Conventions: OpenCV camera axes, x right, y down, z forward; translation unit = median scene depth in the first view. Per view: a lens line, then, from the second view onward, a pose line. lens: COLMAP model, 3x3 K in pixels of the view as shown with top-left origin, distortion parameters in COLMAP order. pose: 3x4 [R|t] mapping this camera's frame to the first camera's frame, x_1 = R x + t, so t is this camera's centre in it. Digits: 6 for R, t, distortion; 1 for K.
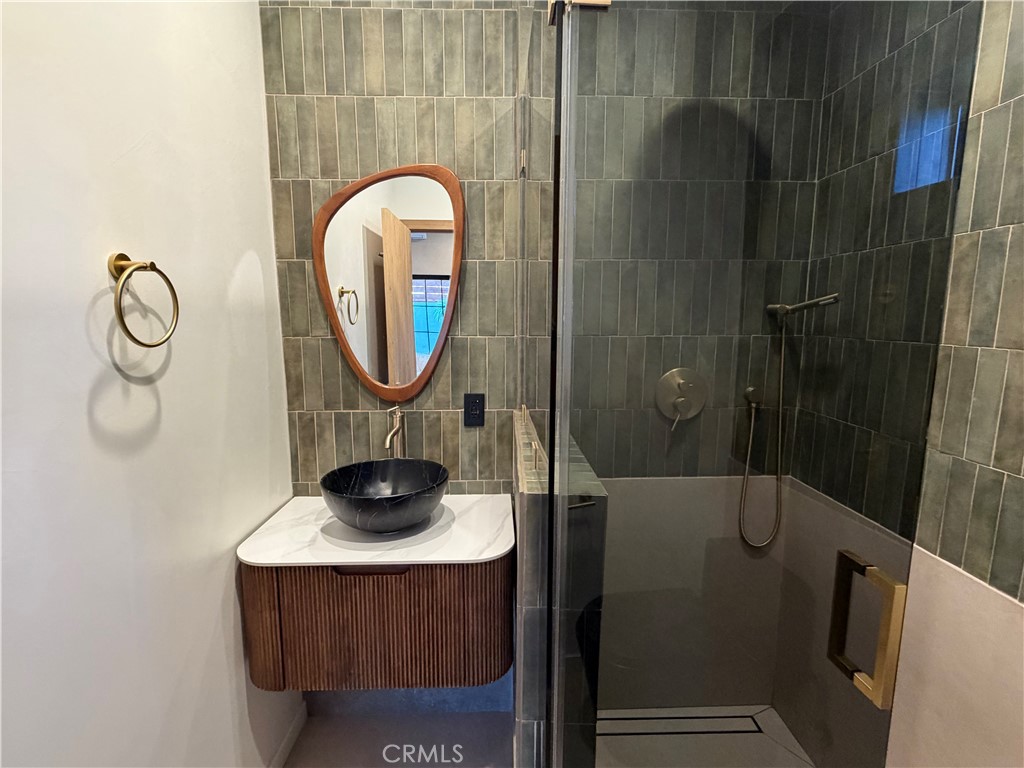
lens RADIAL K [[488.5, 0, 509.1], [0, 488.5, 385.6], [0, 0, 1]] dist [0.000277, -0.001006]
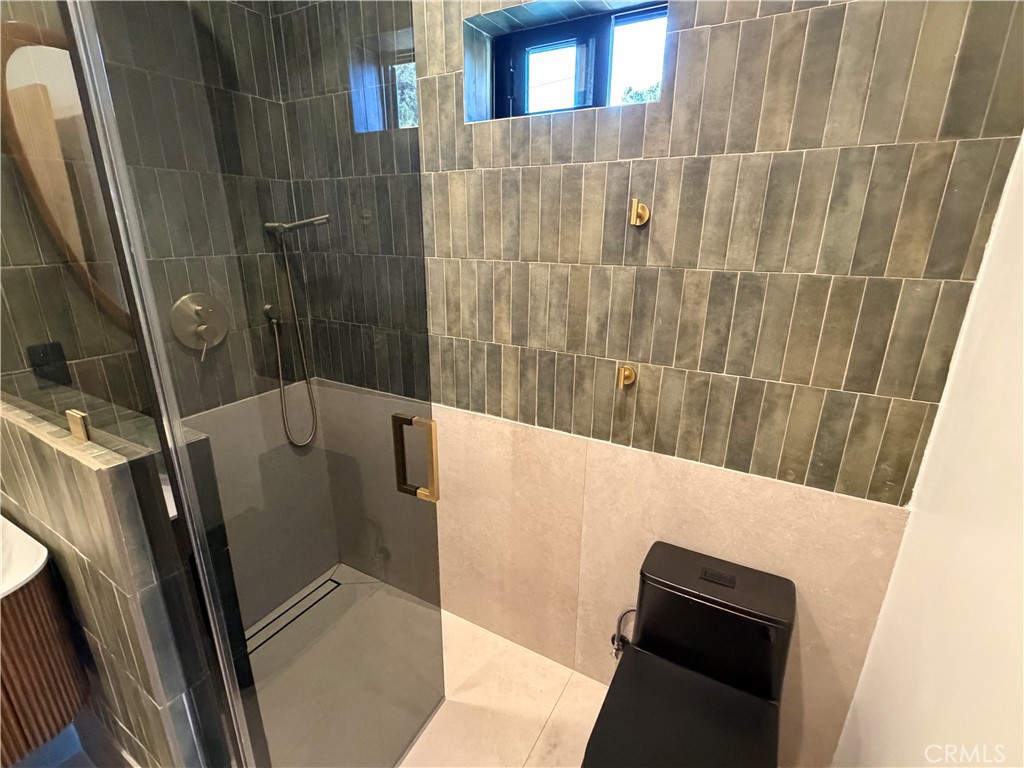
lens RADIAL K [[488.5, 0, 510.7], [0, 488.5, 387.0], [0, 0, 1]] dist [0.000277, -0.001006]
pose [[0.514994, -0.265088, 0.815175, -0.143888], [0.118451, 0.963865, 0.238608, -0.015282], [-0.848970, -0.026323, 0.527784, -0.003029]]
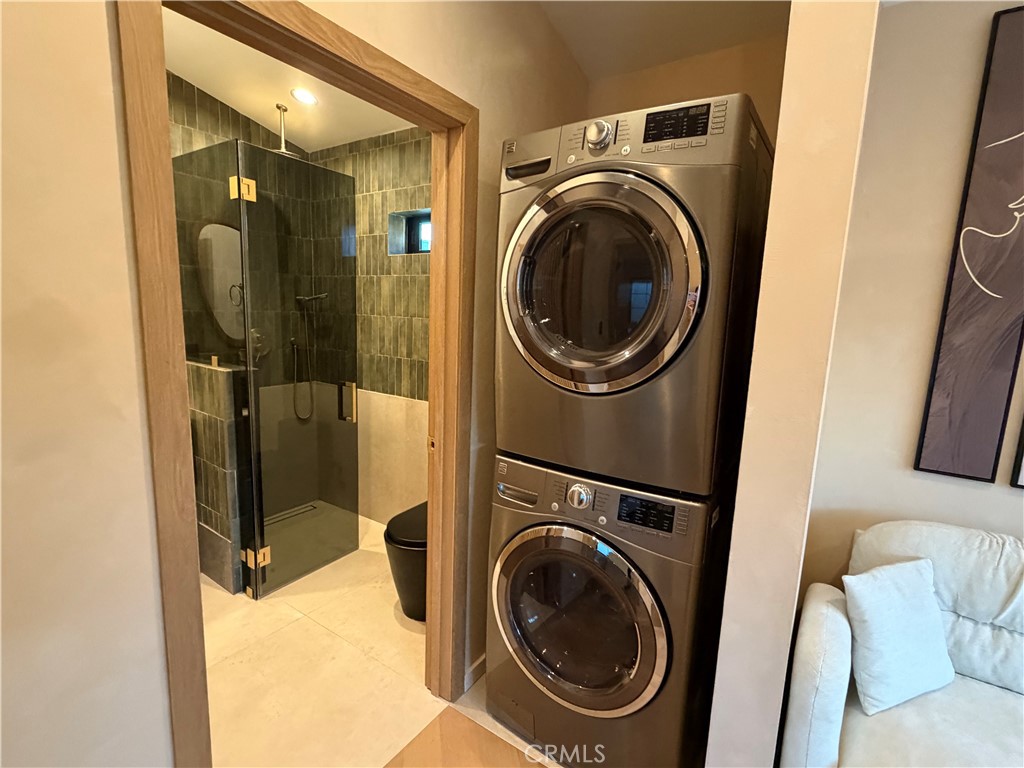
lens RADIAL K [[488.5, 0, 510.2], [0, 488.5, 385.9], [0, 0, 1]] dist [0.000277, -0.001006]
pose [[0.579132, -0.105725, 0.808349, -0.652023], [0.081398, 0.994099, 0.071703, 0.133310], [-0.811160, 0.024273, 0.584321, -0.919857]]
